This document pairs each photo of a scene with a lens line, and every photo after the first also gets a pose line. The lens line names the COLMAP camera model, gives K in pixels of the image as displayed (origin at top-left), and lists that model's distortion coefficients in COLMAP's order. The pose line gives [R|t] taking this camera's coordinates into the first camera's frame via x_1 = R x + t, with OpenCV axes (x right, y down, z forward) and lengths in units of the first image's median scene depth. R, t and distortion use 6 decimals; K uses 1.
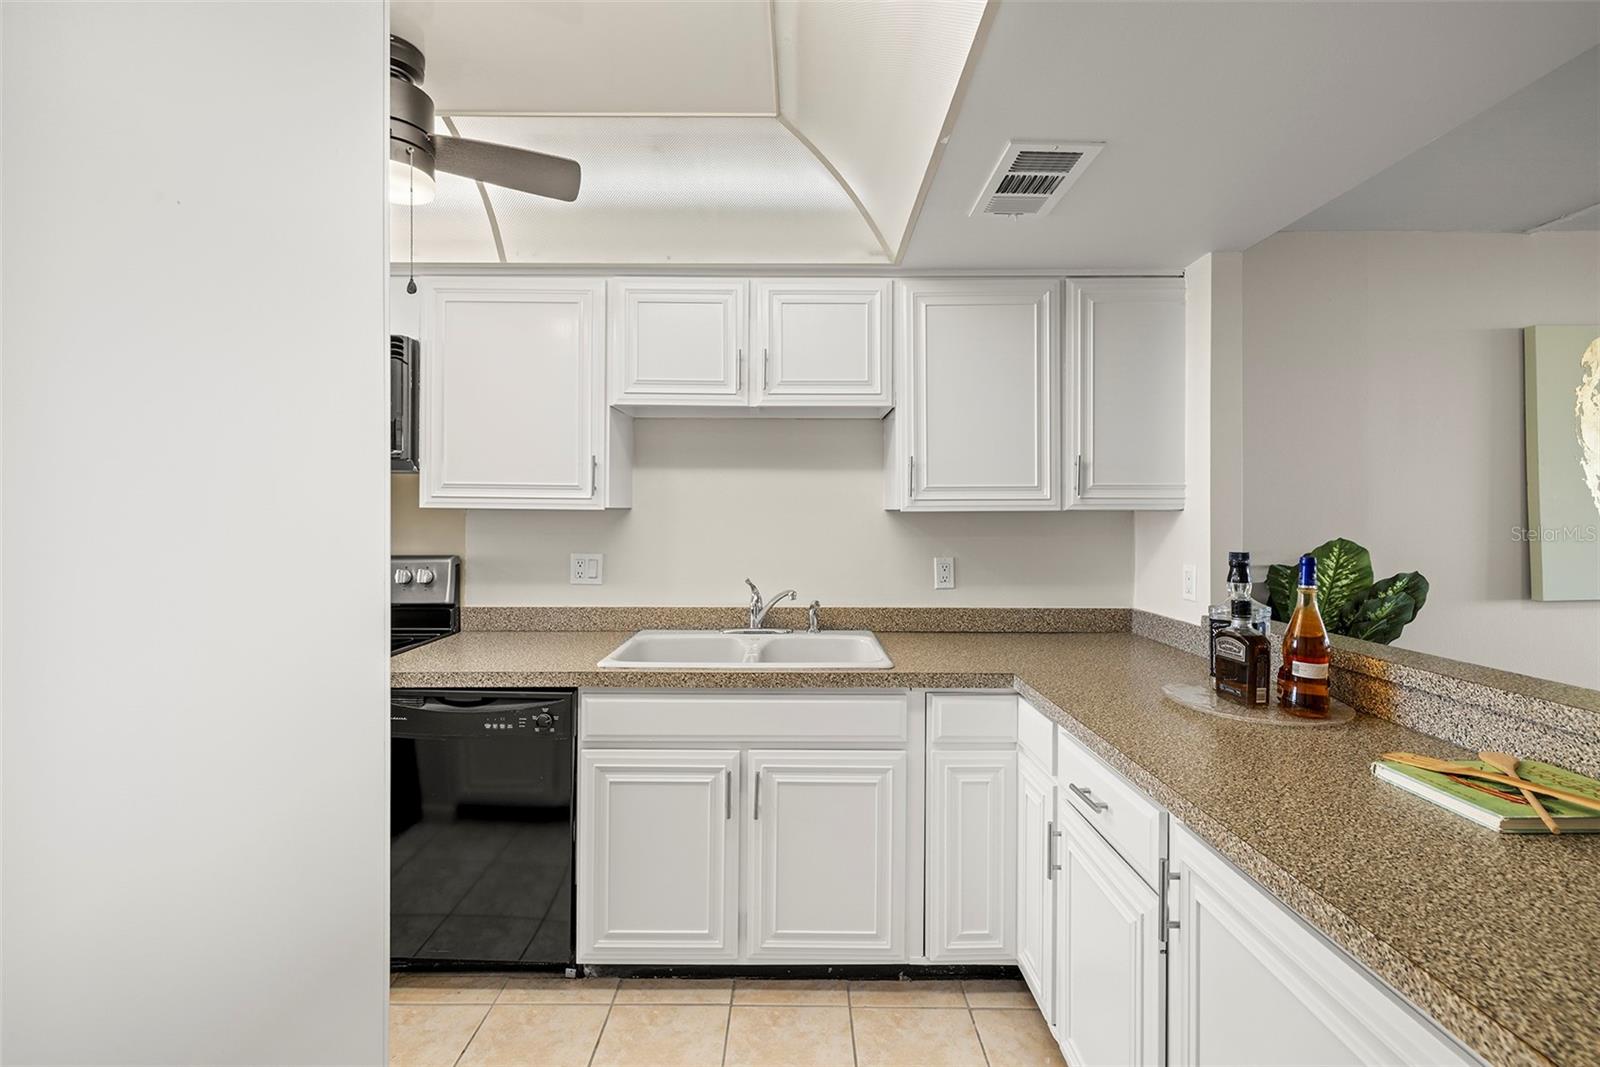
lens RADIAL K [[680.9, 0, 799.4], [0, 680.9, 518.1], [0, 0, 1]] dist [0.000270, 0.000698]
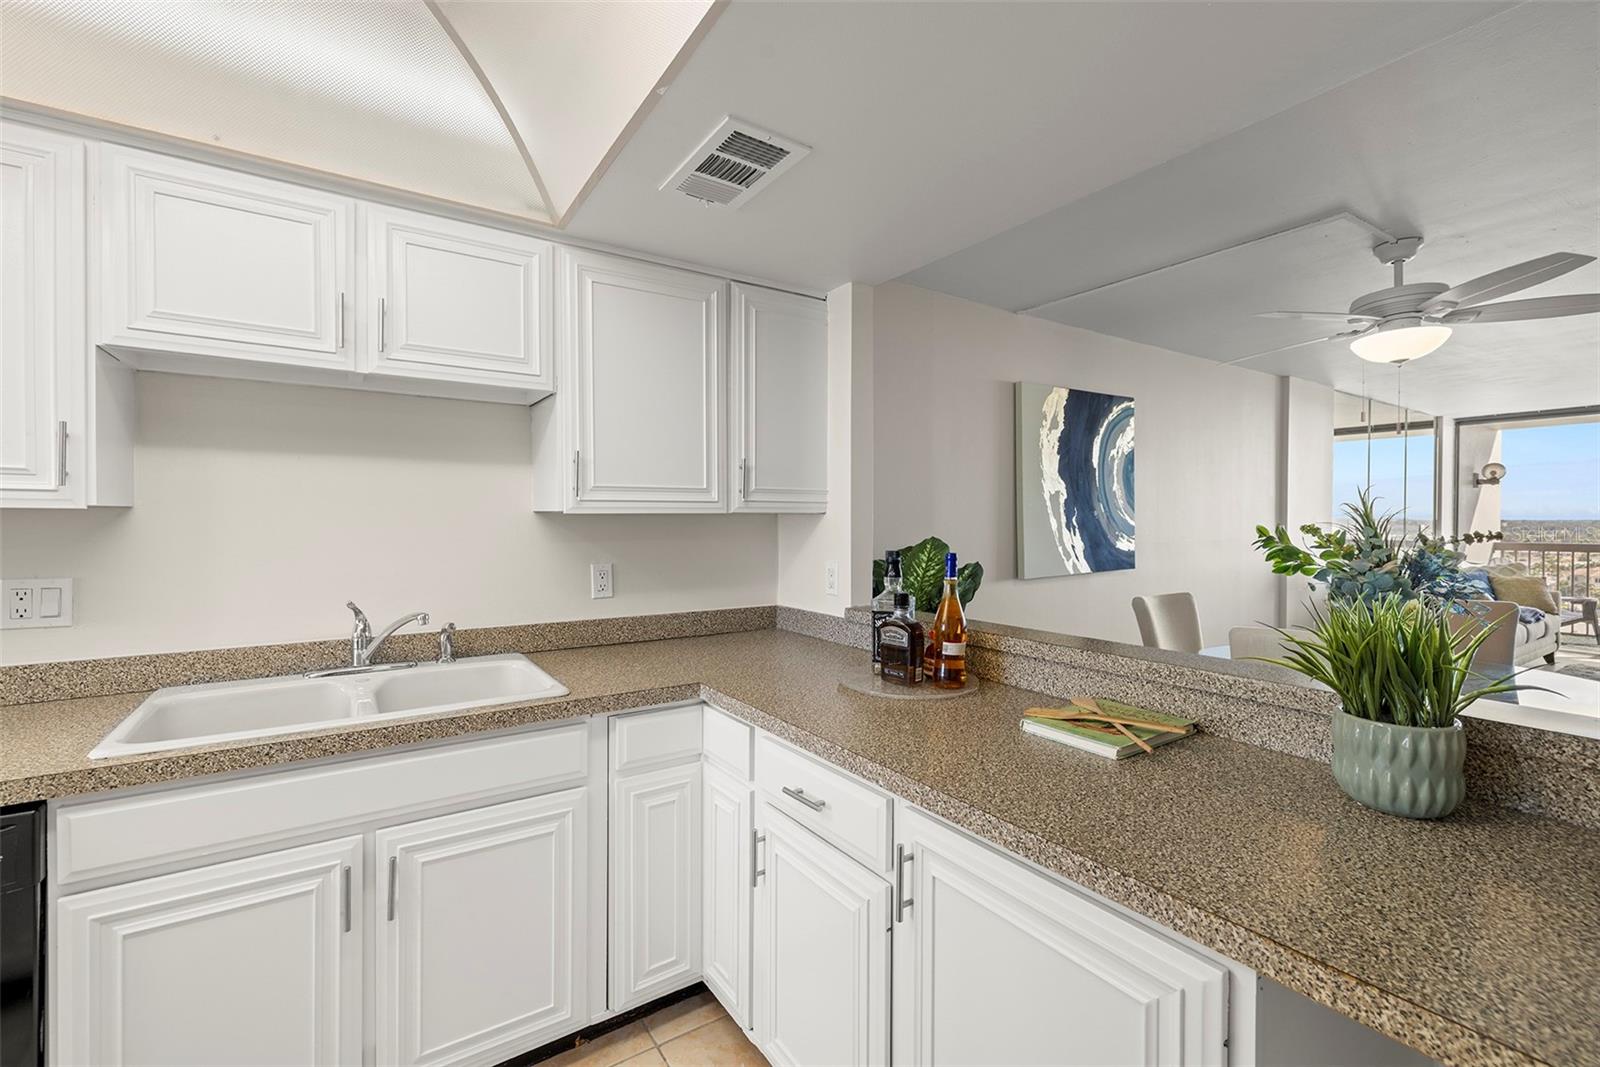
lens RADIAL K [[680.9, 0, 794.4], [0, 680.9, 531.7], [0, 0, 1]] dist [0.000270, 0.000698]
pose [[0.834646, -0.010394, 0.550689, -0.090845], [0.002246, 0.999878, 0.015468, 0.000874], [-0.550782, -0.011673, 0.834567, 0.113661]]
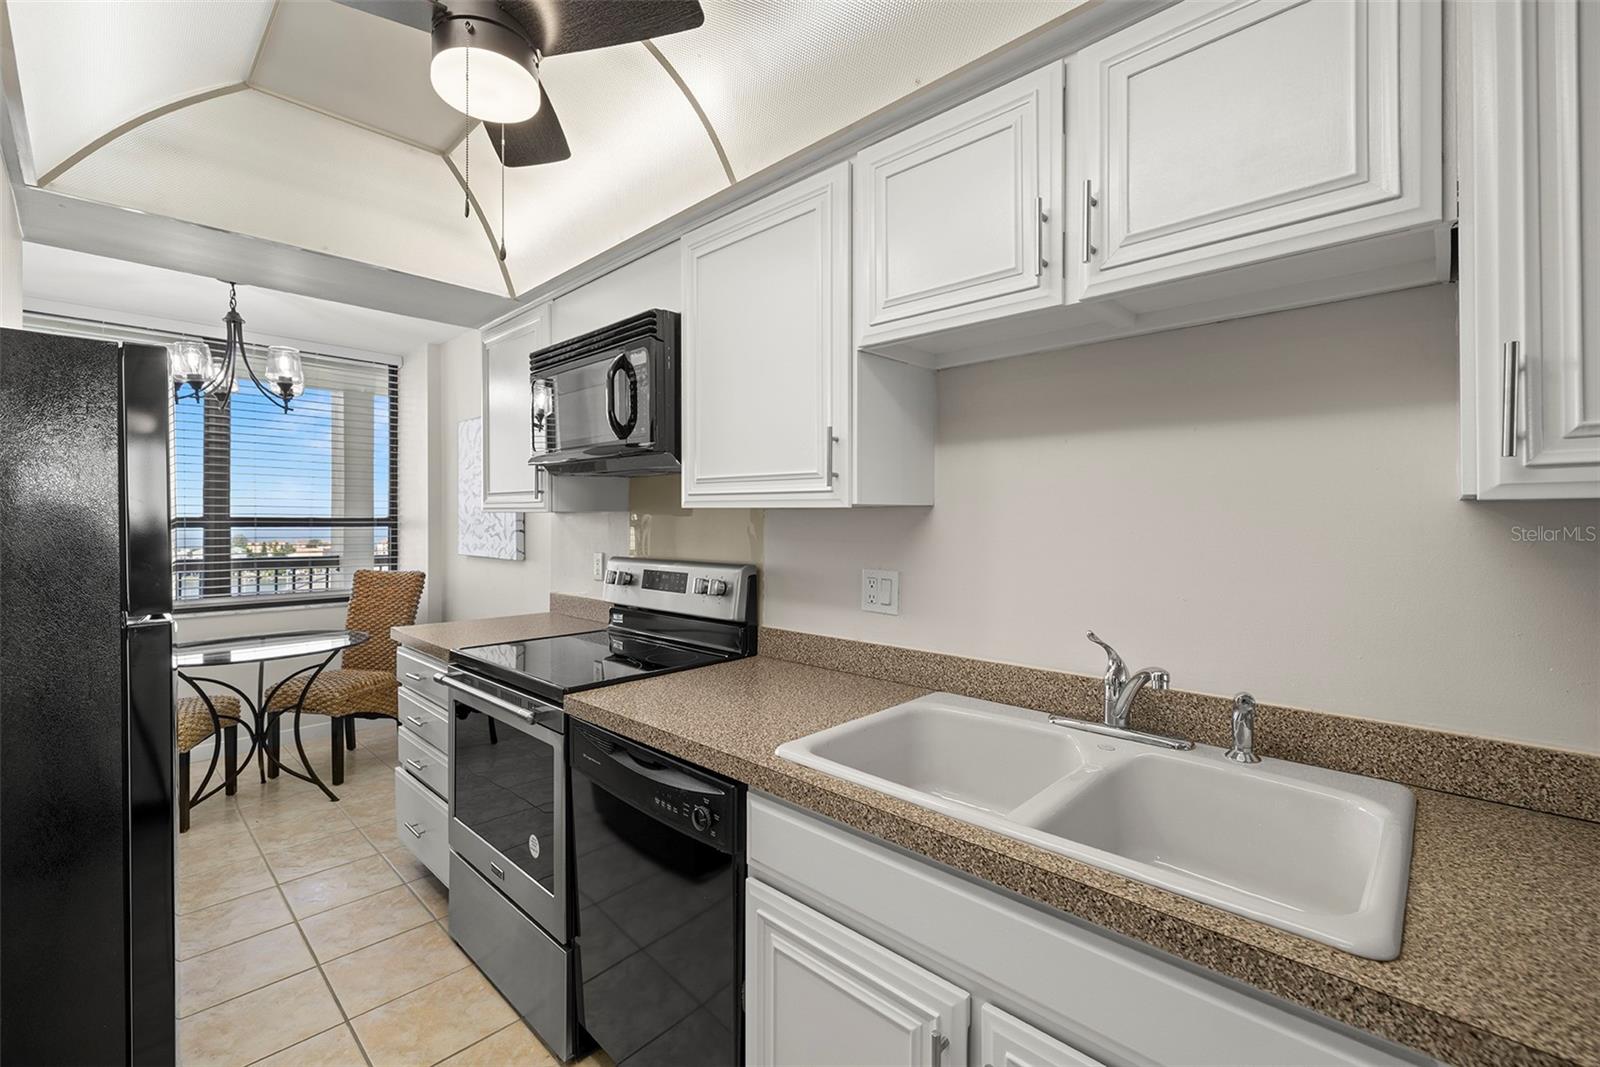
lens RADIAL K [[680.9, 0, 801.3], [0, 680.9, 520.6], [0, 0, 1]] dist [0.000270, 0.000698]
pose [[0.723766, -0.001369, -0.690044, 0.147427], [-0.001860, 0.999991, -0.003934, 0.003830], [0.690043, 0.004131, 0.723757, 0.512702]]
